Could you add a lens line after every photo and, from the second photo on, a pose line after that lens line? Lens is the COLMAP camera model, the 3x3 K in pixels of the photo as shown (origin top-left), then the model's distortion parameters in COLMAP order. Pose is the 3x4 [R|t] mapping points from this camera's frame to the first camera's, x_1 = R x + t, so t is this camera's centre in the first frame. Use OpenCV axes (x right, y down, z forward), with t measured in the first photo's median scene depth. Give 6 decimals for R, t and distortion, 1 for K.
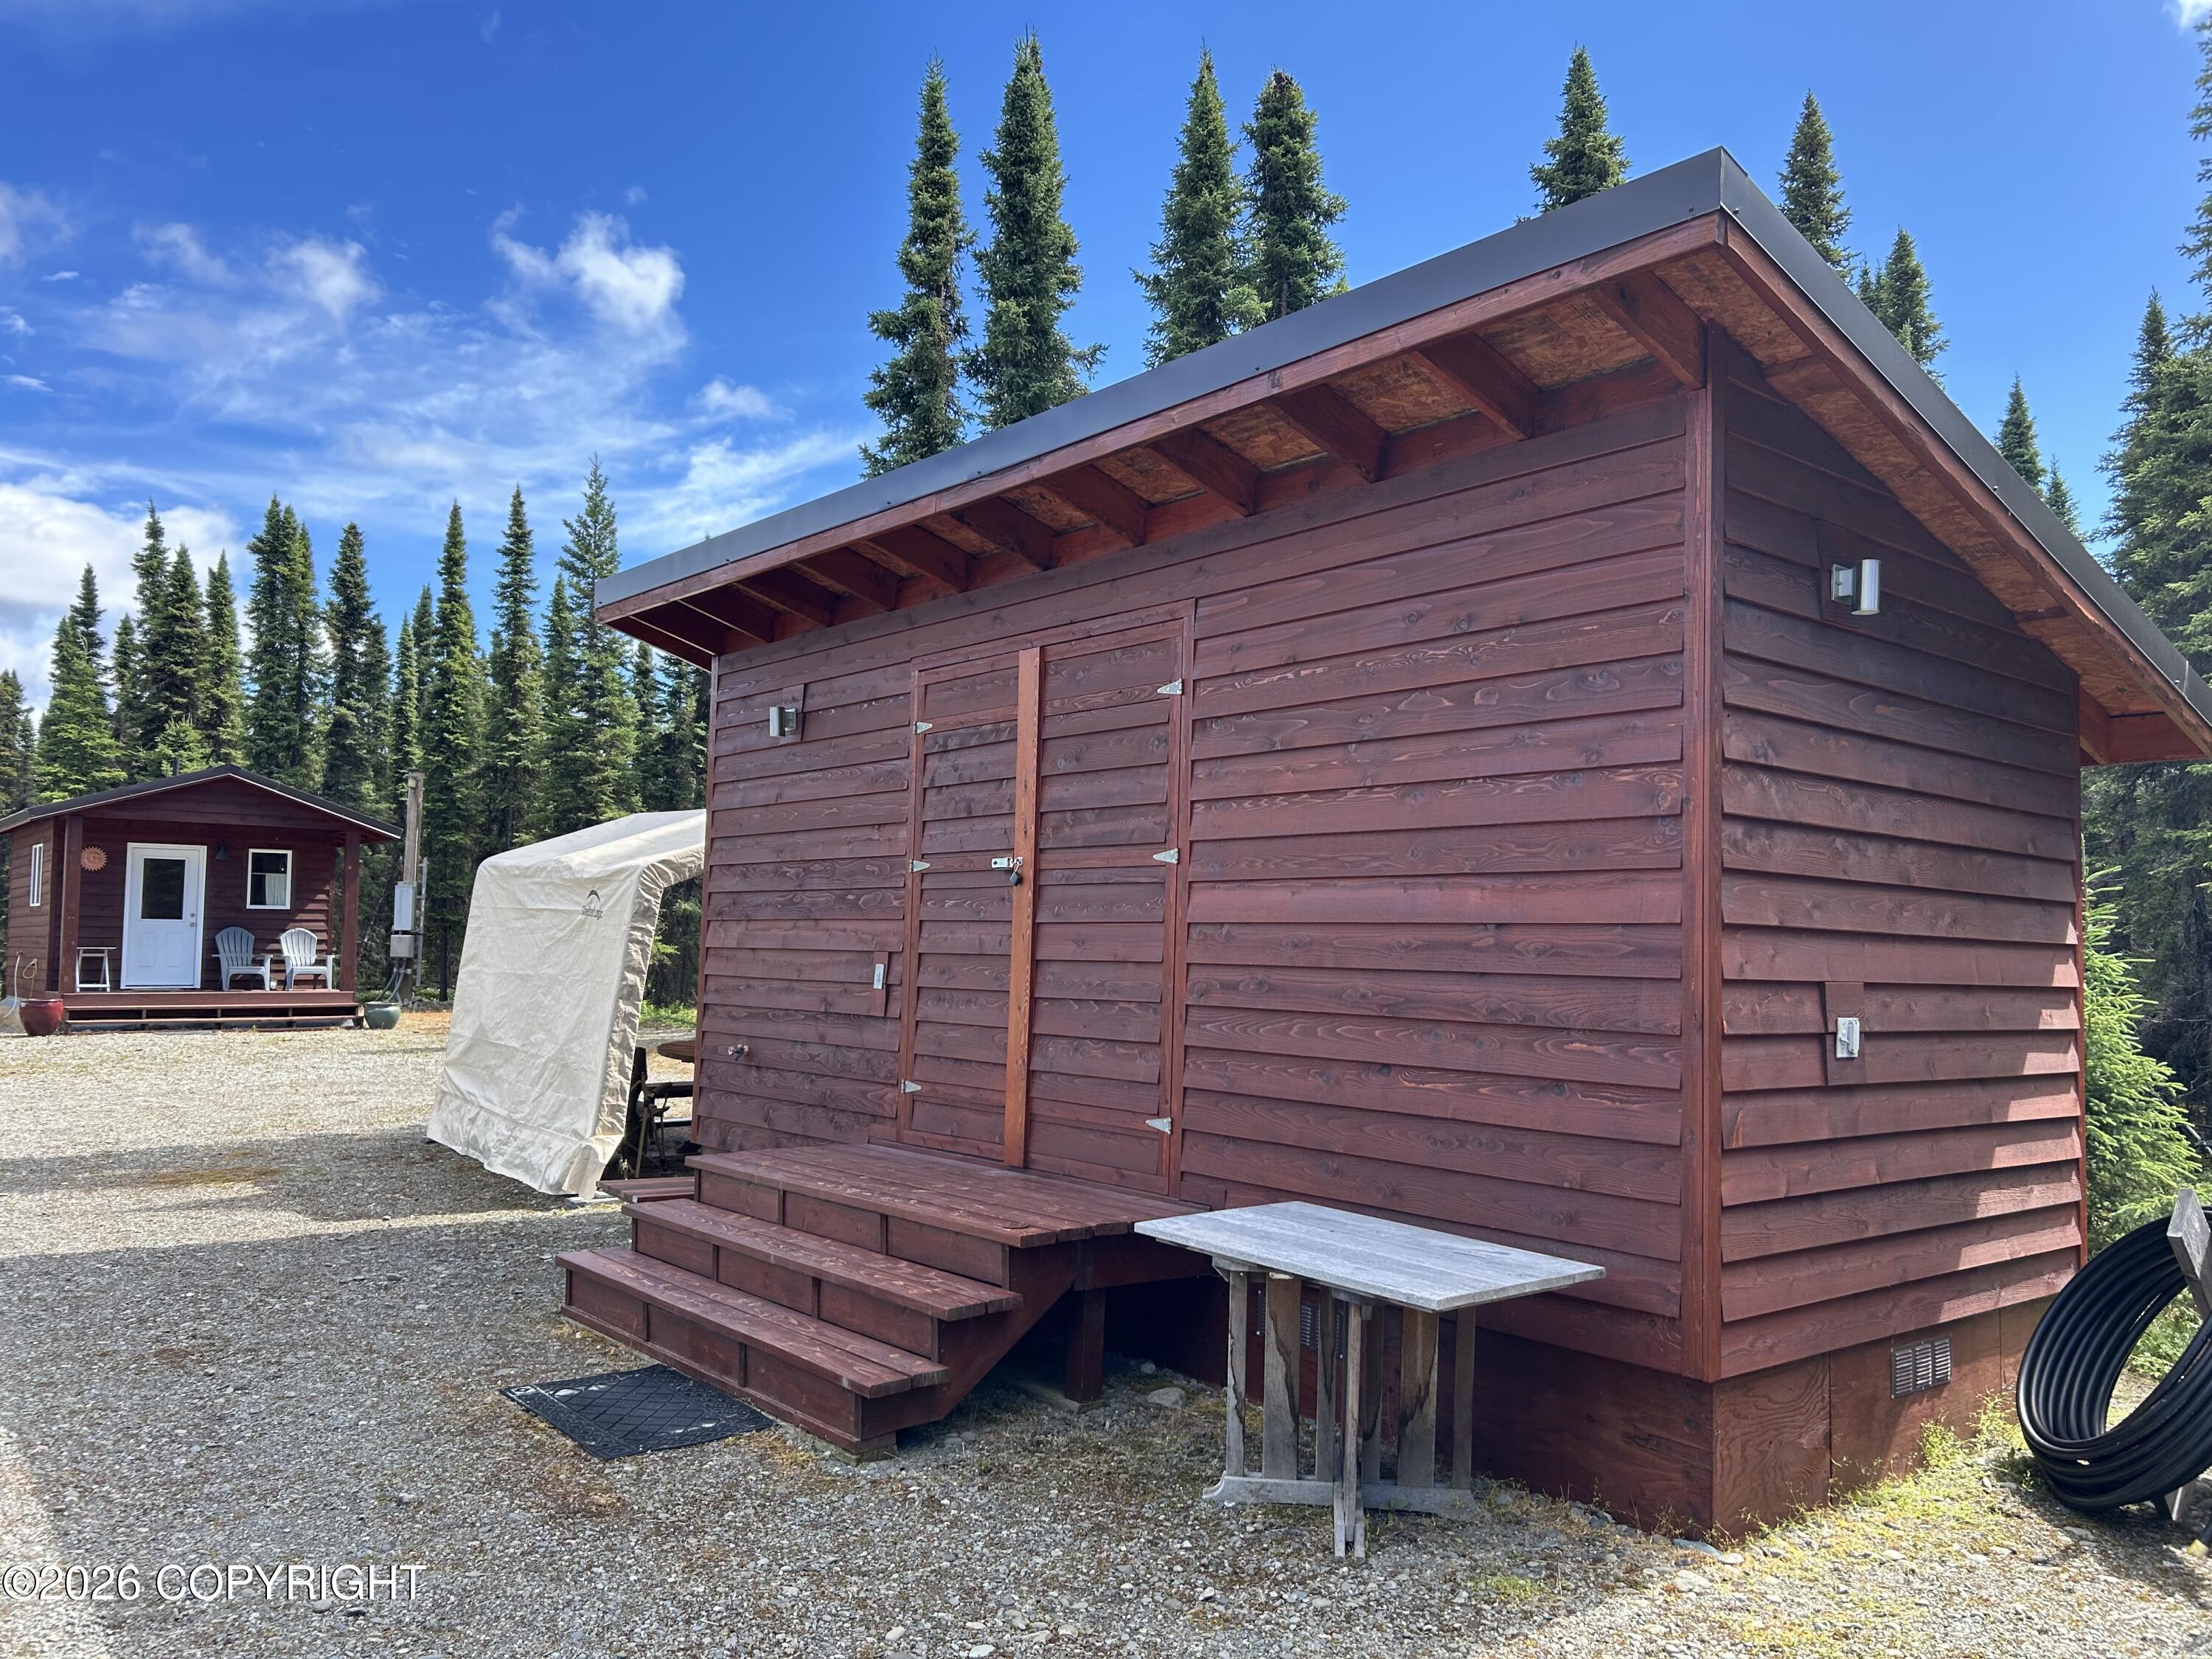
lens RADIAL K [[1678.9, 0, 1106.0], [0, 1678.9, 829.5], [0, 0, 1]] dist [0.000094, -0.003483]
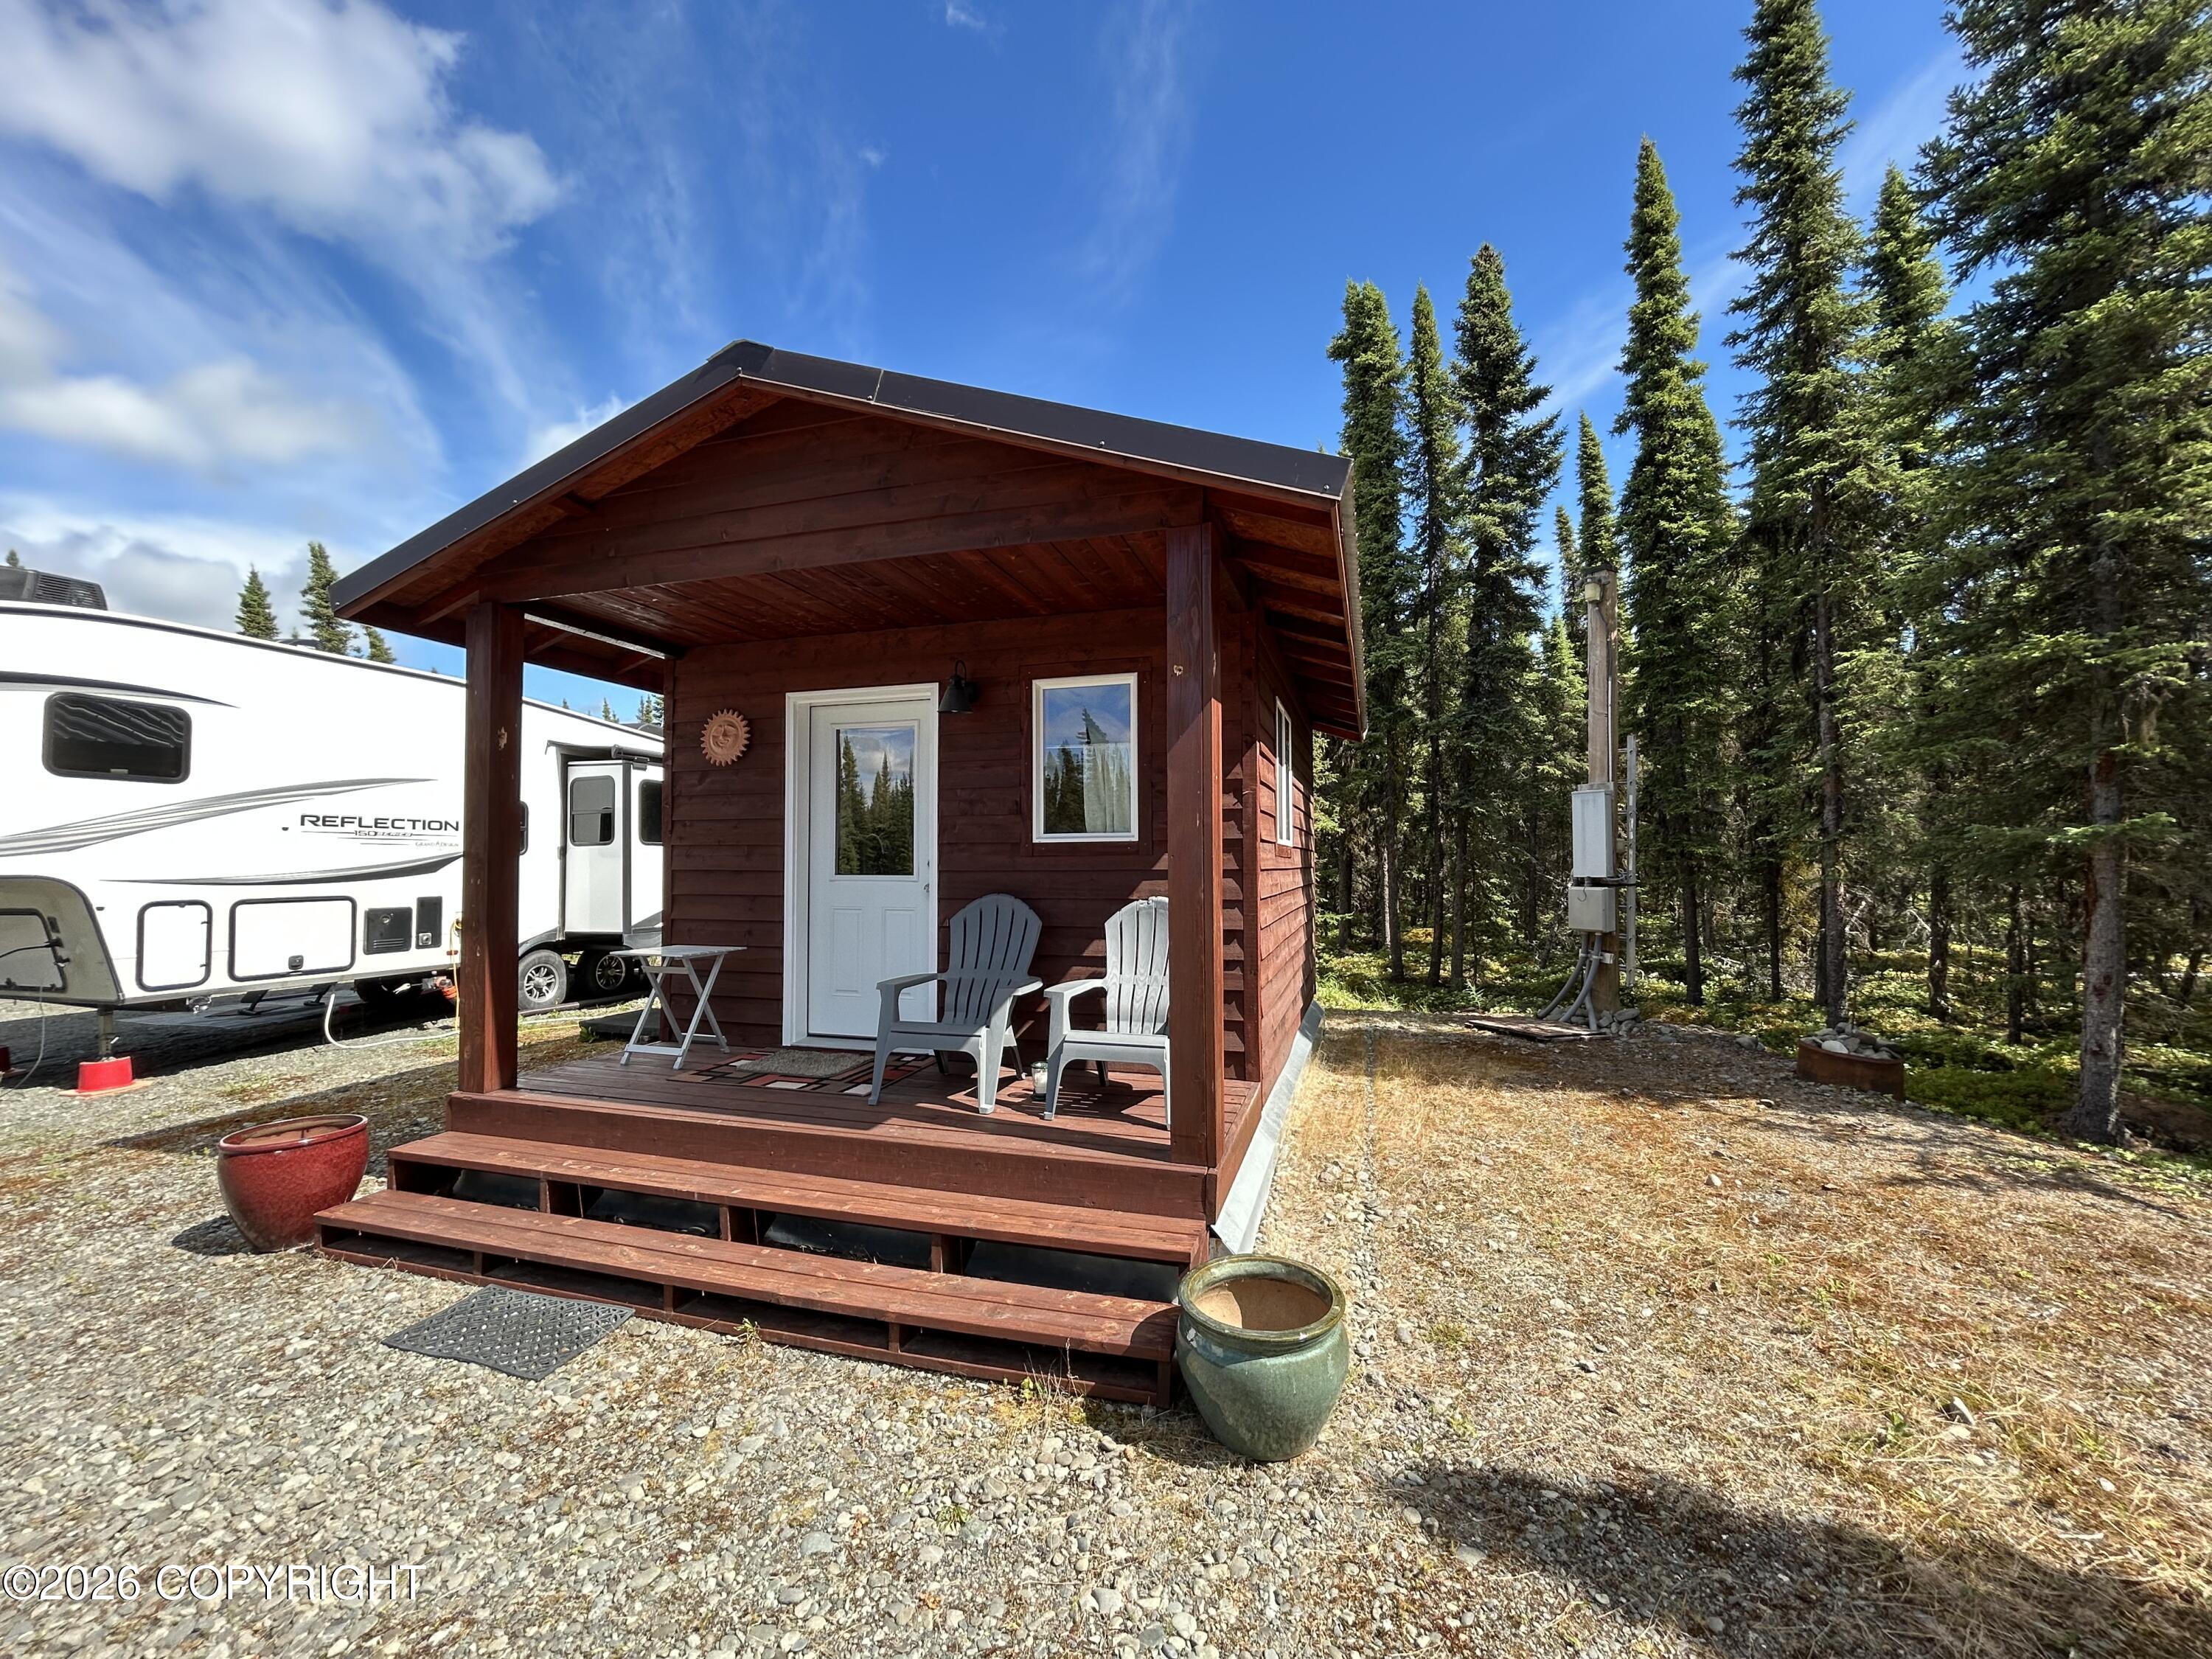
lens RADIAL K [[895.7, 0, 1106.0], [0, 895.7, 829.5], [0, 0, 1]] dist [-0.001211, 0.000637]
pose [[0.560026, -0.038515, -0.827579, -0.092072], [0.061282, 0.998108, -0.004981, 0.012488], [0.826205, -0.047926, 0.561327, 0.244662]]
